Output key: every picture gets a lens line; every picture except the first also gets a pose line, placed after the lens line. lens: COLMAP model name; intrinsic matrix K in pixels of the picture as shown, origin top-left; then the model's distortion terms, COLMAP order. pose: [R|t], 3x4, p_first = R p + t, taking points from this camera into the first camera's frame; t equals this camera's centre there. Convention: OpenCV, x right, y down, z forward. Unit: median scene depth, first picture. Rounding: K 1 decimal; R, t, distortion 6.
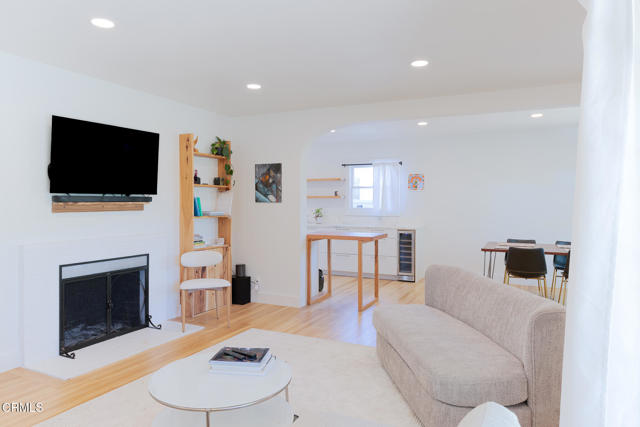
lens RADIAL K [[419.1, 0, 317.2], [0, 419.1, 210.1], [0, 0, 1]] dist [0.001882, -0.001267]
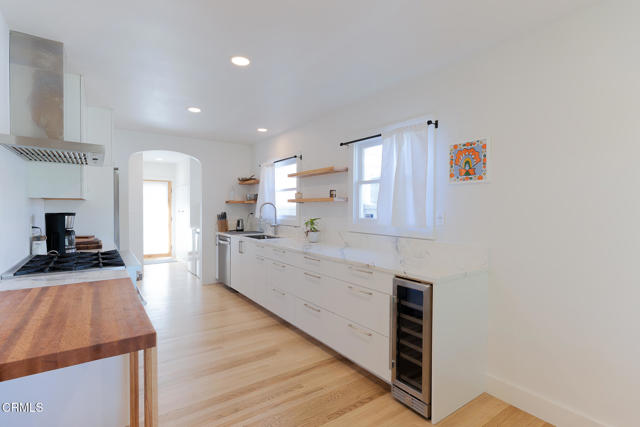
lens RADIAL K [[306.8, 0, 321.0], [0, 306.8, 214.8], [0, 0, 1]] dist [0.002504, -0.000277]
pose [[0.872507, 0.017092, -0.488302, 0.255781], [-0.016467, 0.999849, 0.005574, -0.012614], [0.488323, 0.003178, 0.872657, 0.647545]]
